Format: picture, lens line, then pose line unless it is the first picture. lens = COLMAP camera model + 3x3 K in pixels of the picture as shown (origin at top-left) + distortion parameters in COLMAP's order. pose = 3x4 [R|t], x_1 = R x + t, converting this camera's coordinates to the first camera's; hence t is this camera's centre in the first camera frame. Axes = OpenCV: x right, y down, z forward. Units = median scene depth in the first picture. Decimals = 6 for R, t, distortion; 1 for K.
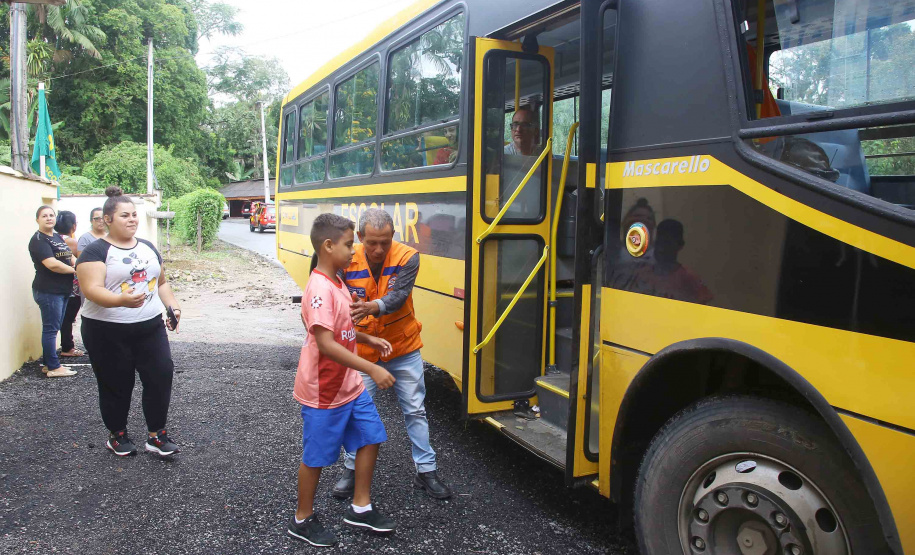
lens RADIAL K [[643.2, 0, 423.0], [0, 643.2, 290.6], [0, 0, 1]] dist [-0.127637, 0.067836]
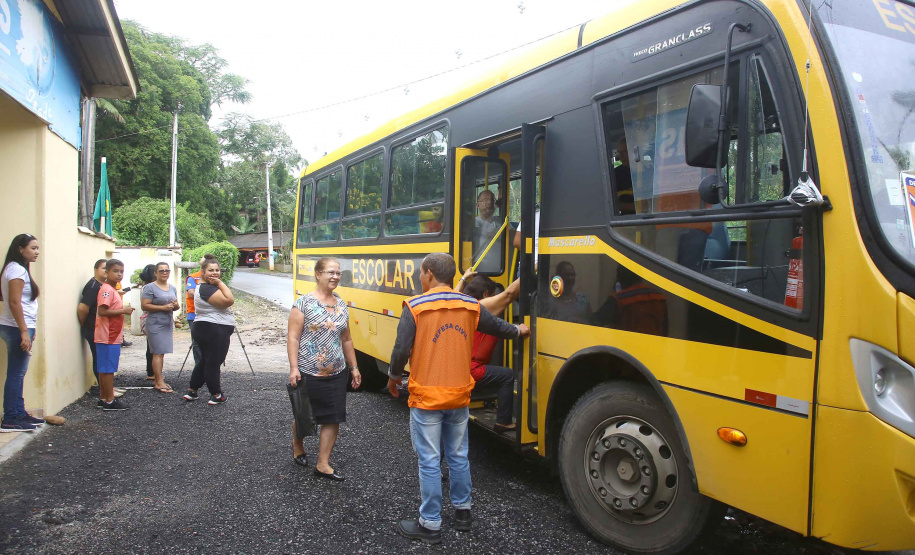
lens RADIAL K [[613.6, 0, 477.4], [0, 613.6, 299.8], [0, 0, 1]] dist [-0.124239, 0.061740]
pose [[0.993938, -0.001321, 0.109932, -0.017046], [0.007785, 0.998263, -0.058394, 0.024830], [-0.109664, 0.058896, 0.992222, -0.303751]]
